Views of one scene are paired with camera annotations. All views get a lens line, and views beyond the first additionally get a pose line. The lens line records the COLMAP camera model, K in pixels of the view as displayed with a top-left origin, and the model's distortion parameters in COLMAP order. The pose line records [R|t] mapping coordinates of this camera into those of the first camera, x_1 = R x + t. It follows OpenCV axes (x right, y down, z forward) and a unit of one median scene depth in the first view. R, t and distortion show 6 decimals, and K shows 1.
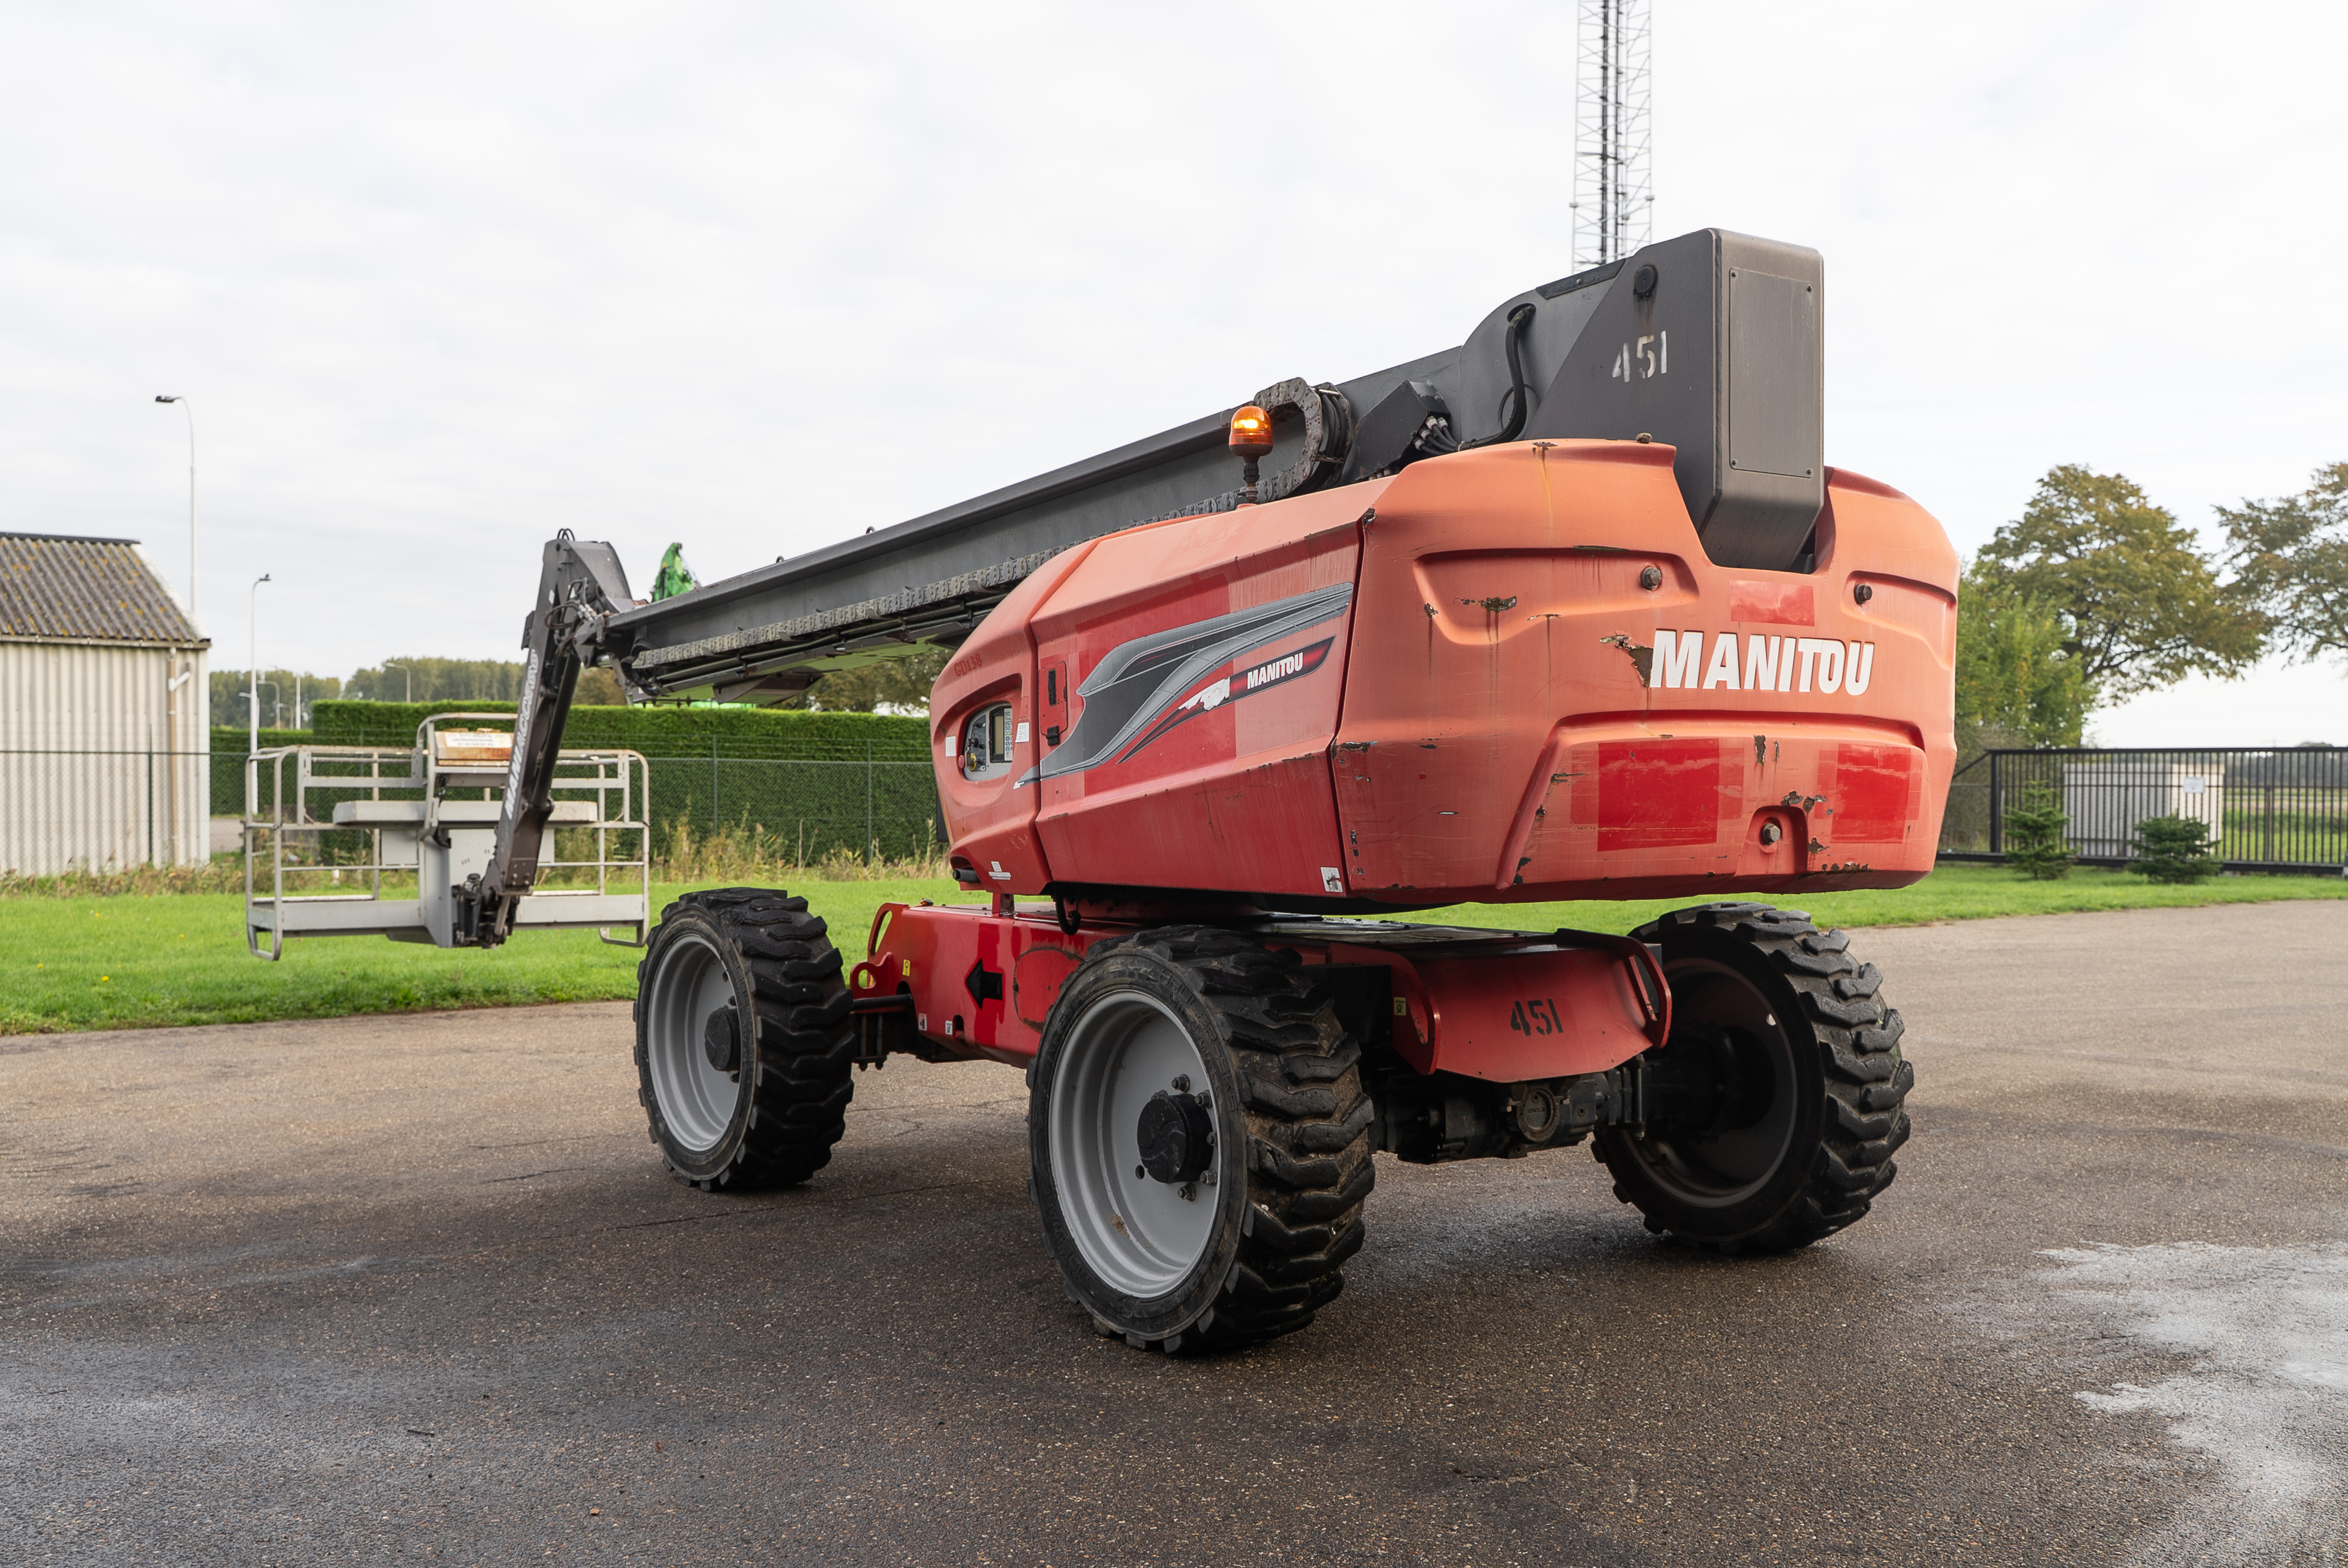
lens RADIAL K [[2211.0, 0, 1219.1], [0, 2211.0, 811.9], [0, 0, 1]] dist [-0.006155, -0.004921]
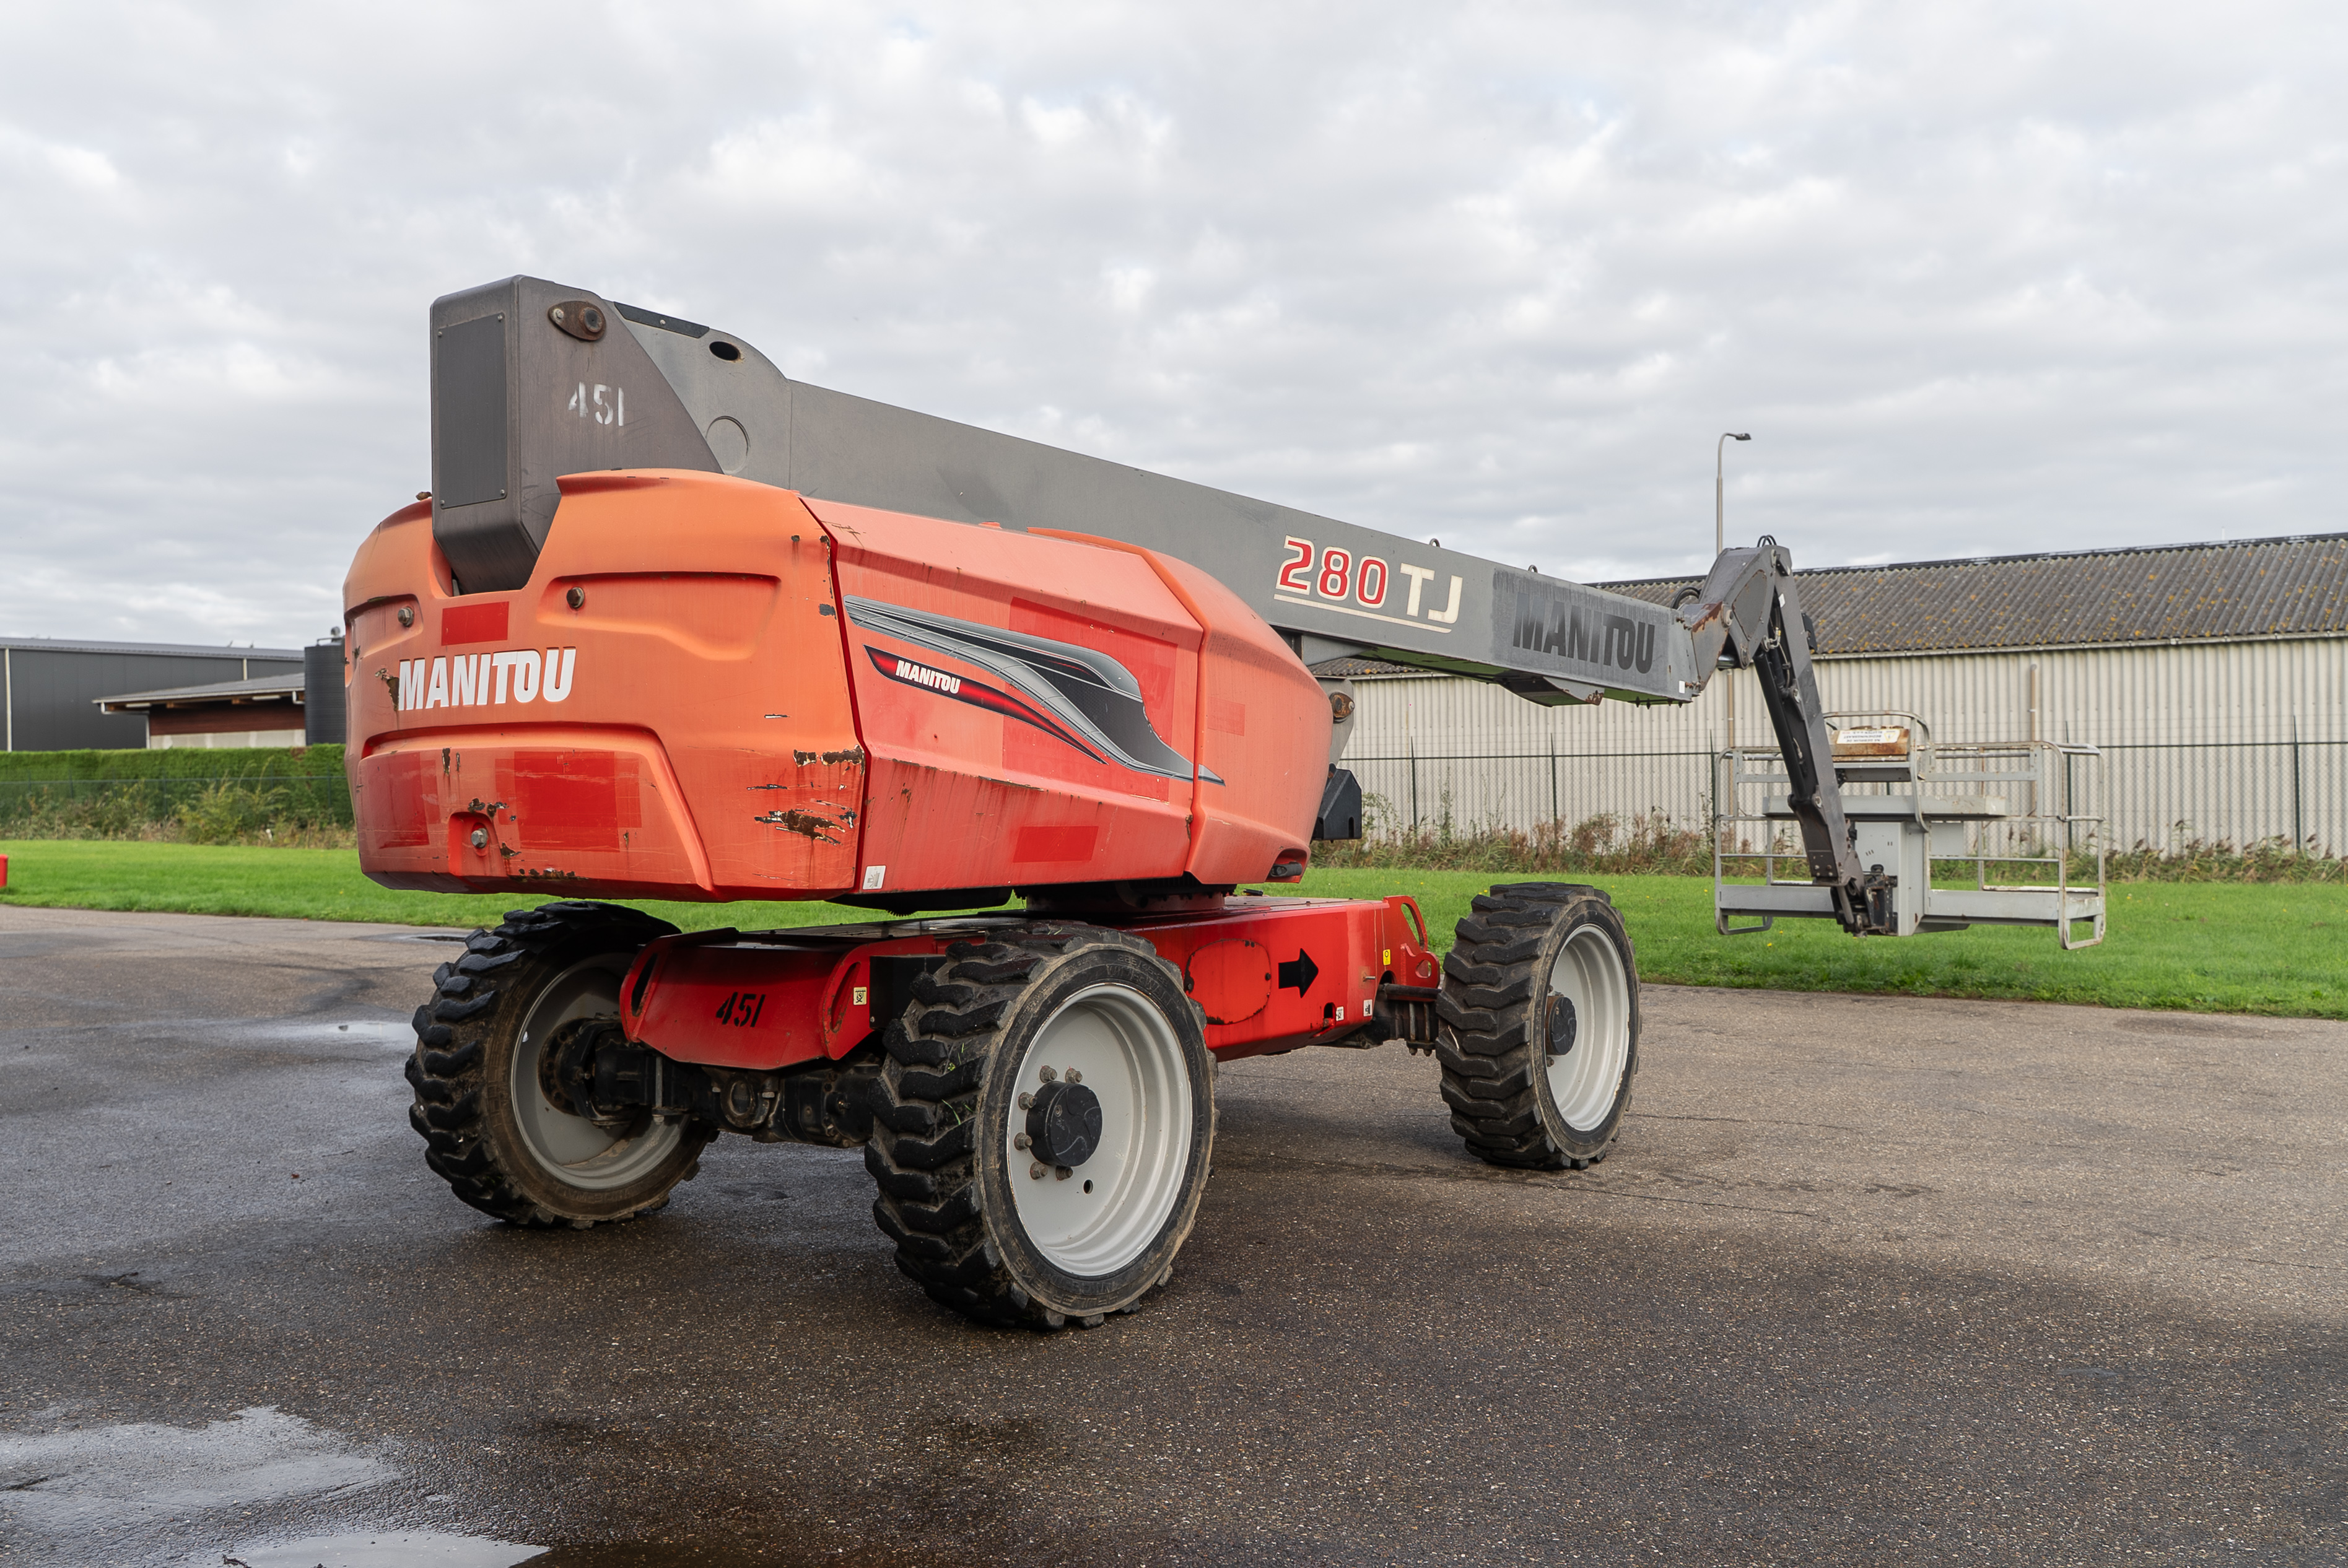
lens RADIAL K [[2090.3, 0, 1174.0], [0, 2090.3, 784.0], [0, 0, 1]] dist [0.002583, 0.004448]
pose [[0.285676, -0.006158, -0.958307, 1.341839], [0.000449, 0.999980, -0.006292, -0.010004], [0.958326, 0.001368, 0.285673, 1.050357]]
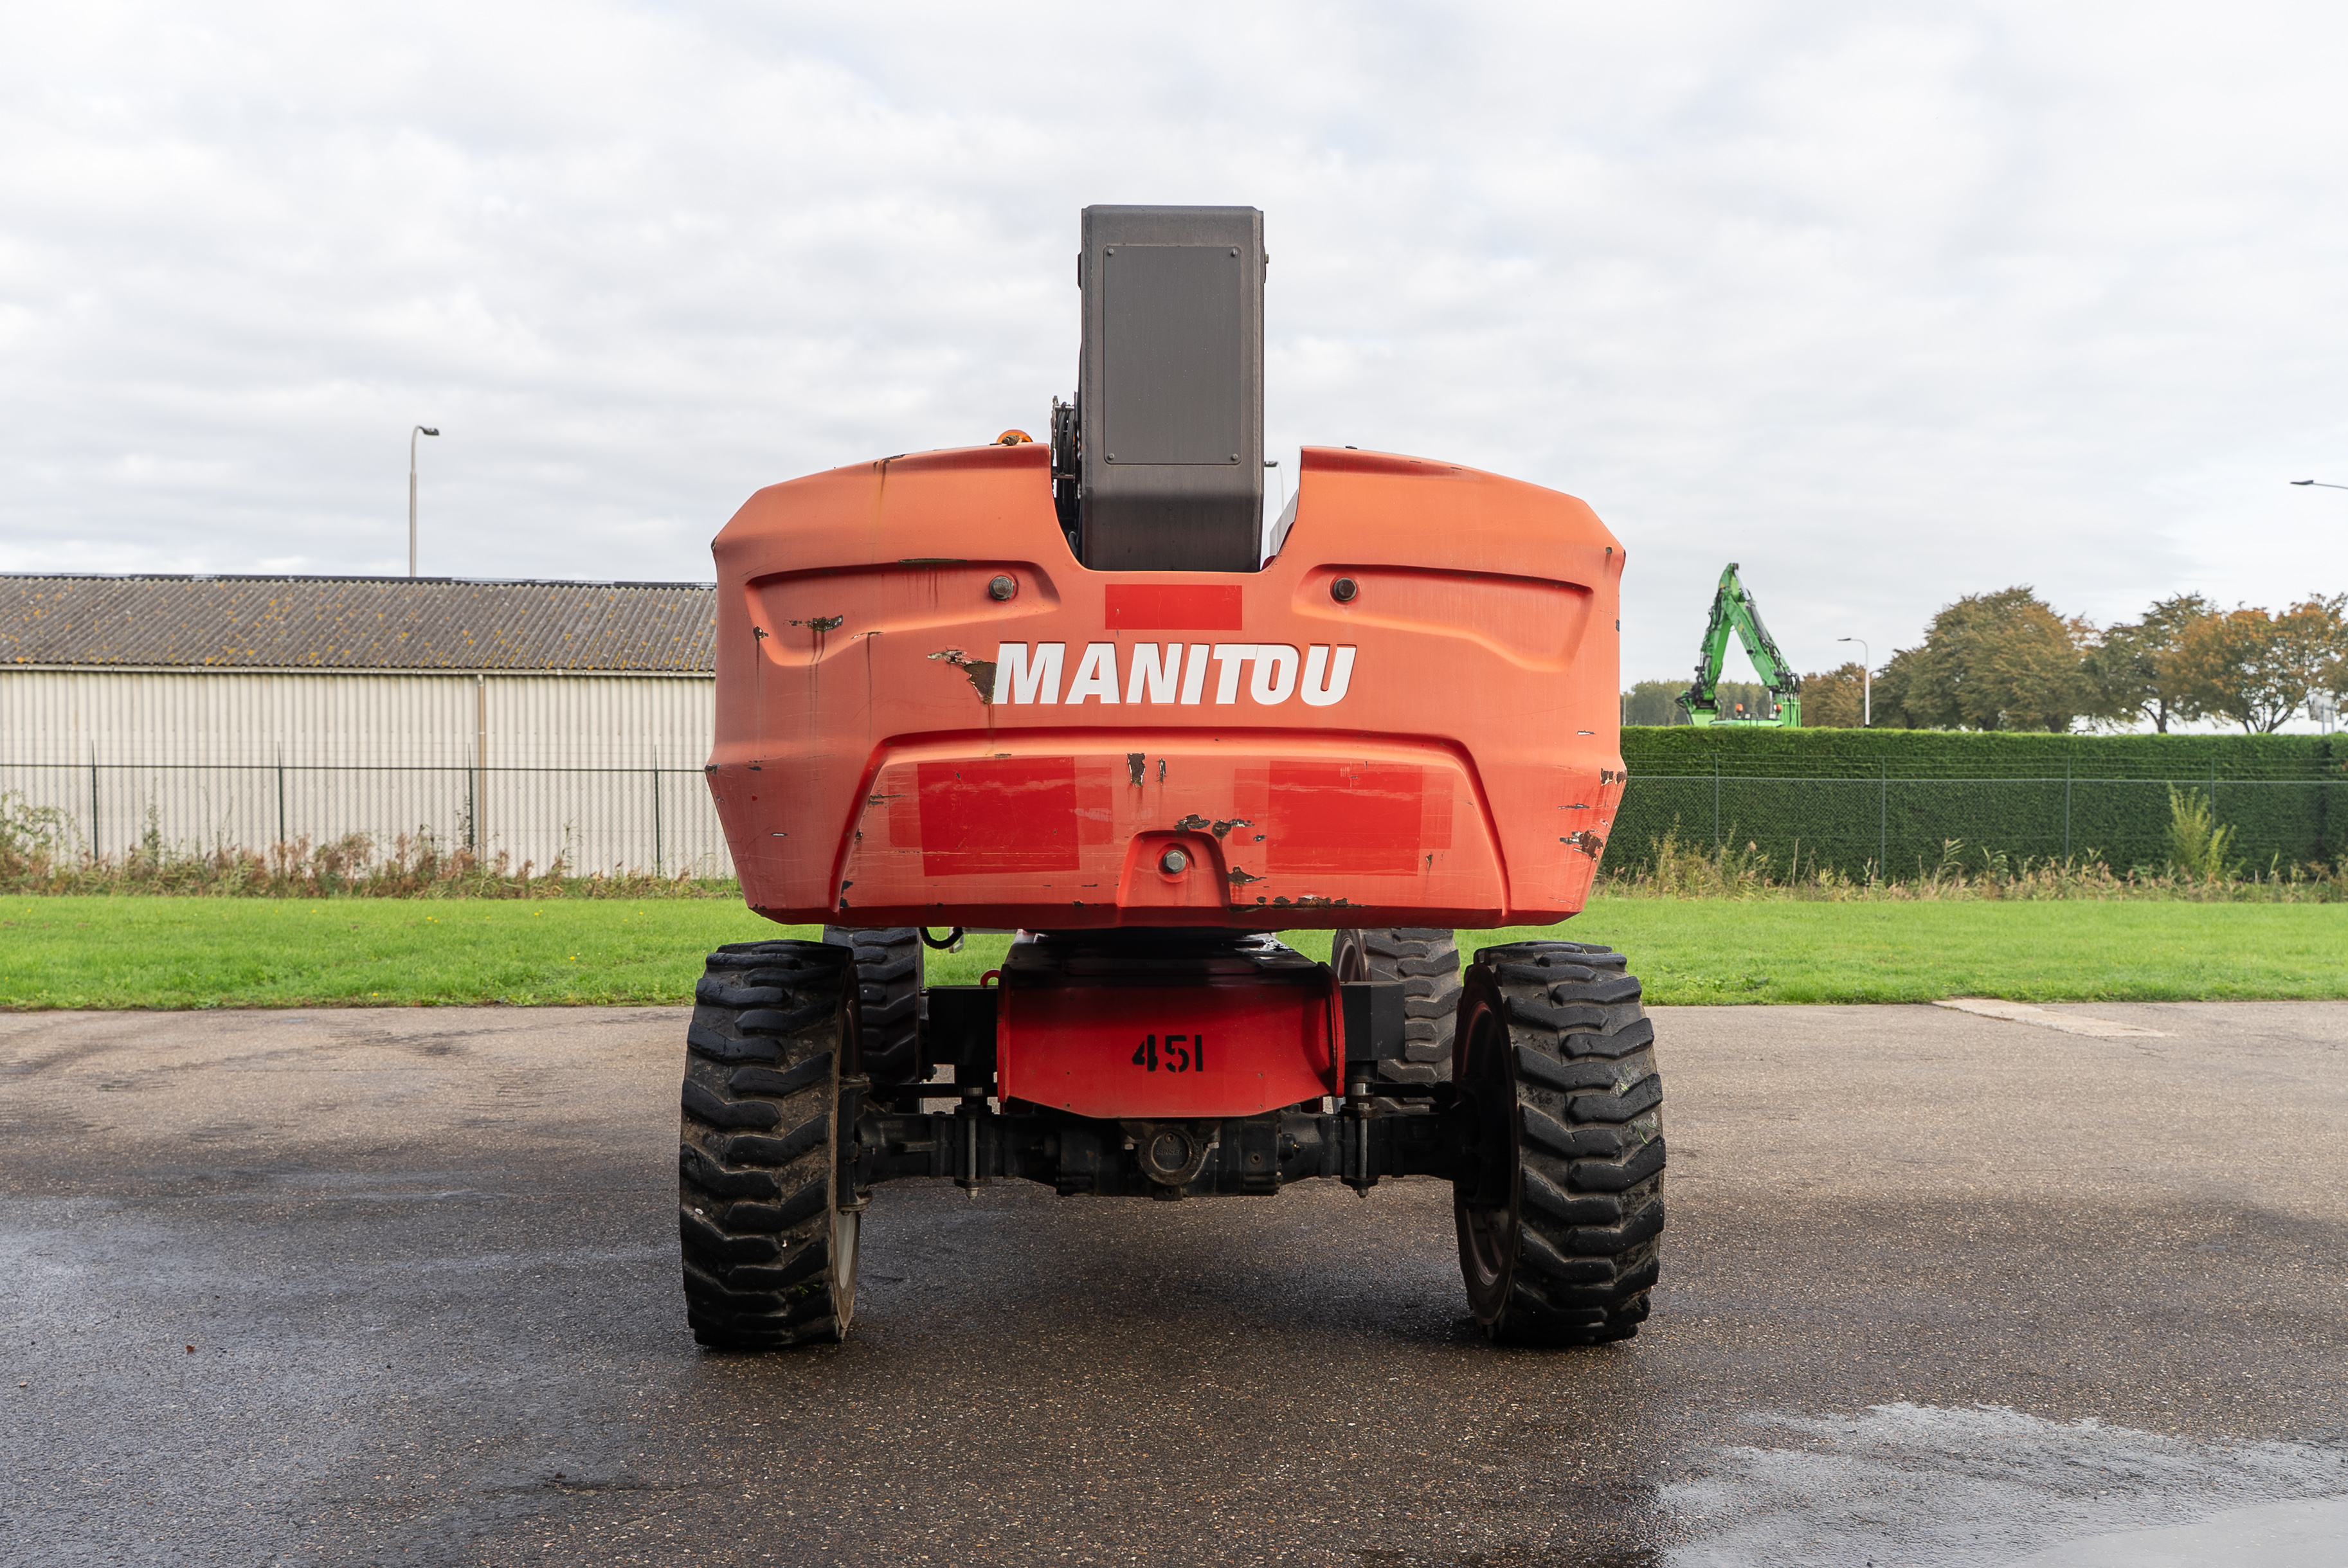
lens RADIAL K [[2171.9, 0, 1180.1], [0, 2171.9, 823.9], [0, 0, 1]] dist [-0.003863, -0.008159]
pose [[0.839459, 0.007705, -0.543369, 0.747724], [-0.008907, 0.999960, 0.000419, -0.006004], [0.543350, 0.004488, 0.839494, 0.257748]]
